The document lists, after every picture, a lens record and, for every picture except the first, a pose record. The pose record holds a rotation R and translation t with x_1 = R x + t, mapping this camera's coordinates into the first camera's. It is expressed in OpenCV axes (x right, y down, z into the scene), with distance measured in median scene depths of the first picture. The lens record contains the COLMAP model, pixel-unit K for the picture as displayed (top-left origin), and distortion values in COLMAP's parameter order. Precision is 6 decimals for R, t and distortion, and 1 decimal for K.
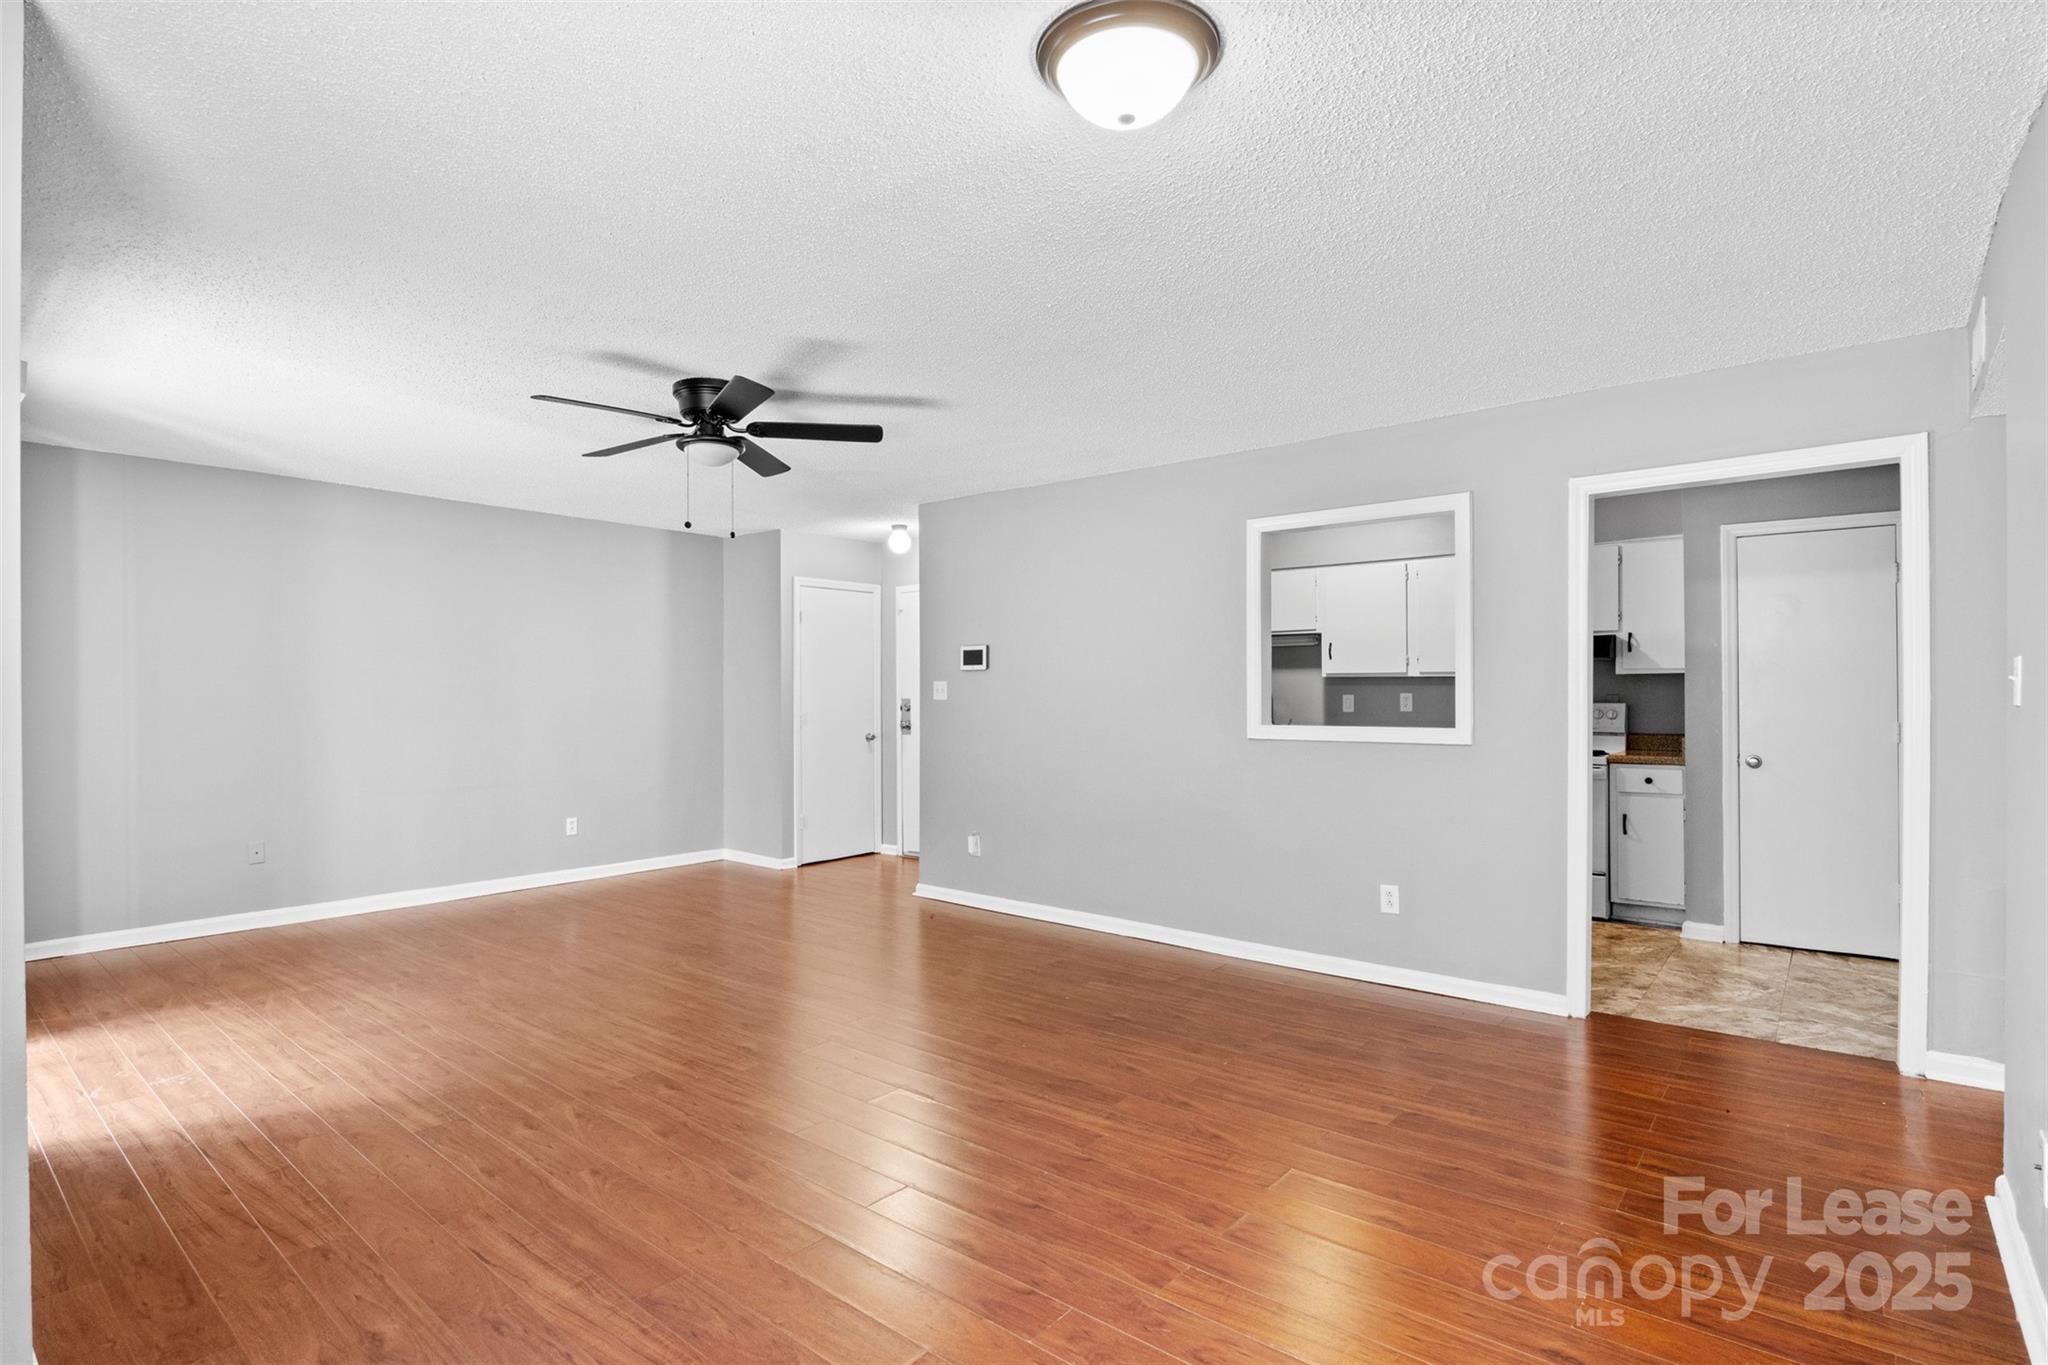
lens RADIAL K [[999.8, 0, 1024.0], [0, 999.8, 682.5], [0, 0, 1]] dist [-0.007872, -0.000689]
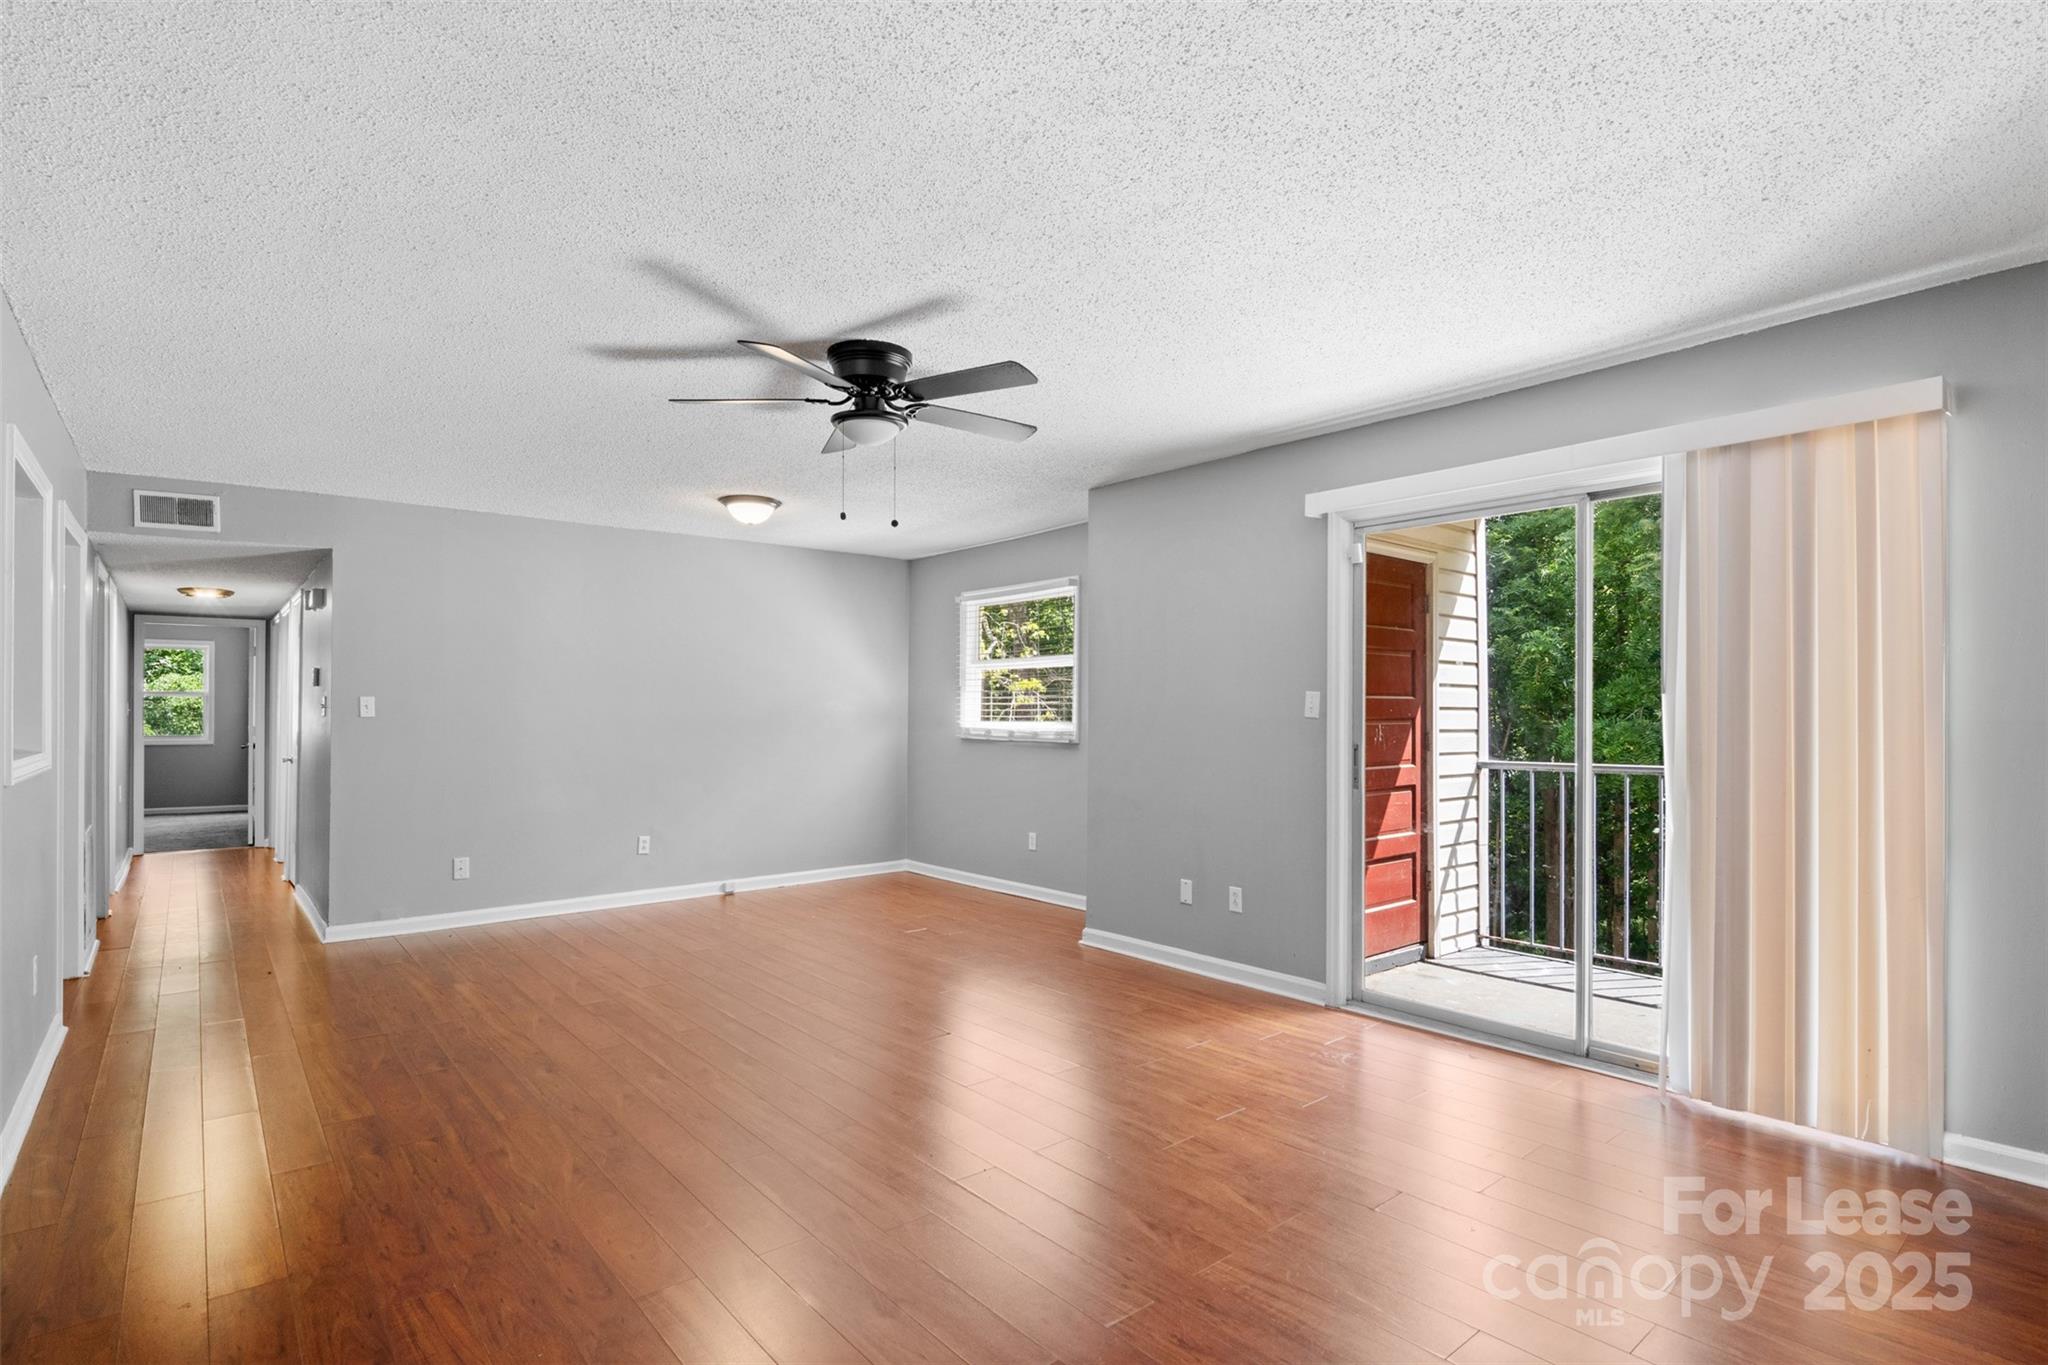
lens RADIAL K [[1012.6, 0, 1021.2], [0, 1012.6, 706.5], [0, 0, 1]] dist [-0.005595, -0.001252]
pose [[-0.982176, 0.003585, 0.187931, -0.410251], [0.001021, 0.999905, -0.013741, 0.014397], [-0.187963, -0.013304, -0.982086, 1.240915]]
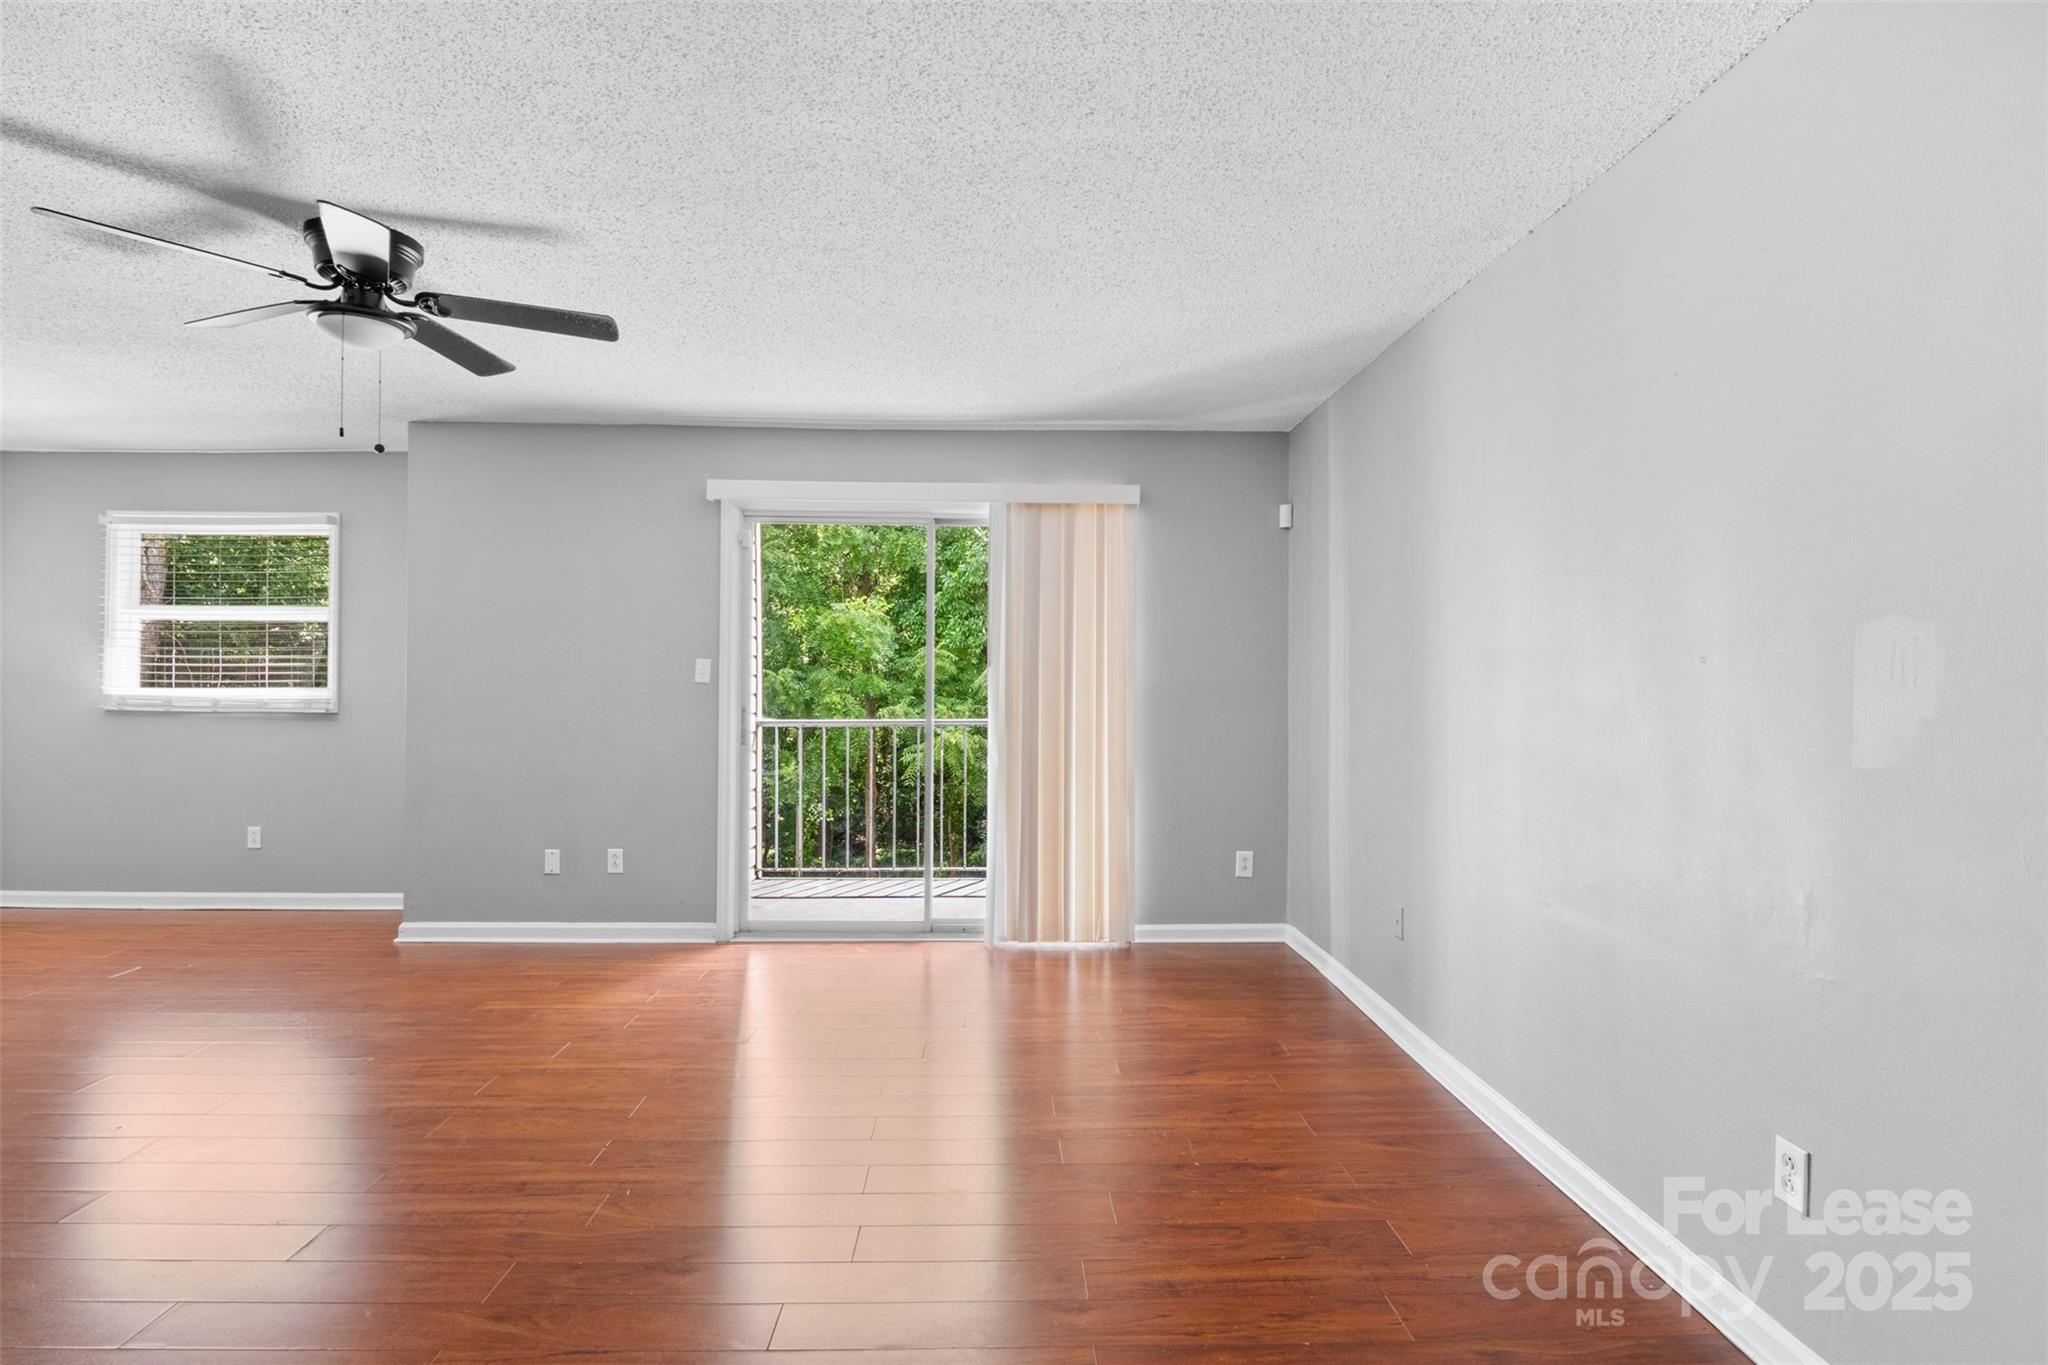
lens RADIAL K [[999.8, 0, 1024.0], [0, 999.8, 682.5], [0, 0, 1]] dist [-0.007872, -0.000689]
pose [[-0.755854, -0.000929, -0.654740, -0.142453], [0.000795, 0.999997, -0.002336, 0.014133], [0.654740, -0.002286, -0.755851, 1.246620]]
